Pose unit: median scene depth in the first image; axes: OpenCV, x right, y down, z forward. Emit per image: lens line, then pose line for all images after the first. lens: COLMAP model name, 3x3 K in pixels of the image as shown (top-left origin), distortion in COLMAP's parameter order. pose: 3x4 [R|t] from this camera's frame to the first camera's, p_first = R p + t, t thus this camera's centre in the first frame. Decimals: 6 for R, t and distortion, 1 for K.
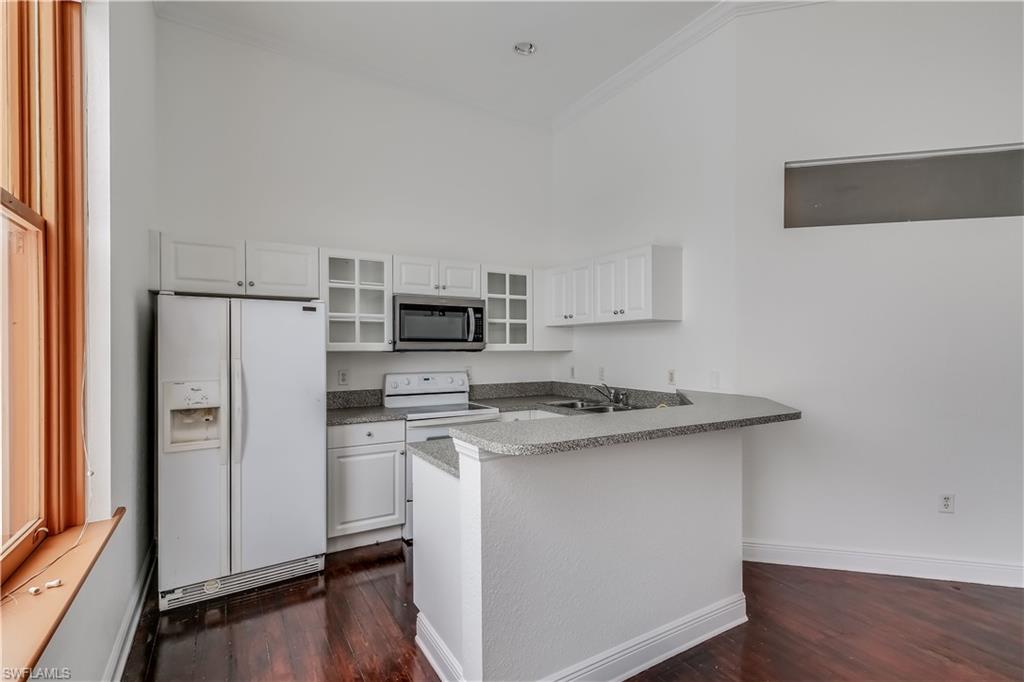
lens RADIAL K [[478.2, 0, 511.9], [0, 478.2, 347.5], [0, 0, 1]] dist [0.000325, 0.000118]
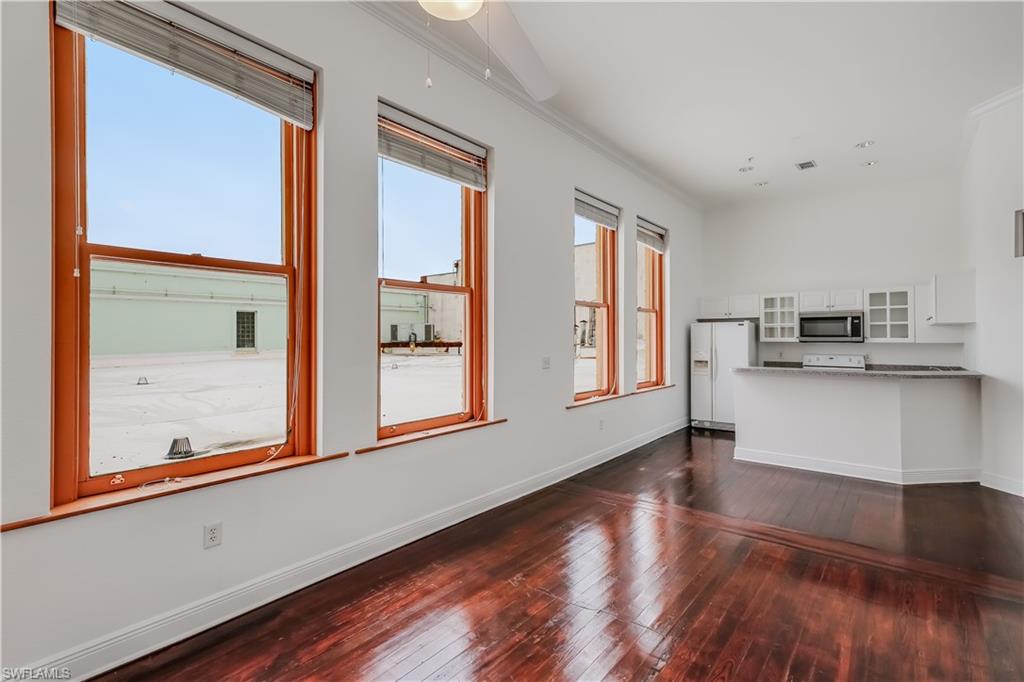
lens RADIAL K [[478.2, 0, 513.4], [0, 478.2, 338.1], [0, 0, 1]] dist [0.000325, 0.000118]
pose [[0.312314, 0.001860, -0.949977, 1.233564], [0.001303, 0.999996, 0.002386, -0.014171], [0.949978, -0.001983, 0.312310, -0.708153]]
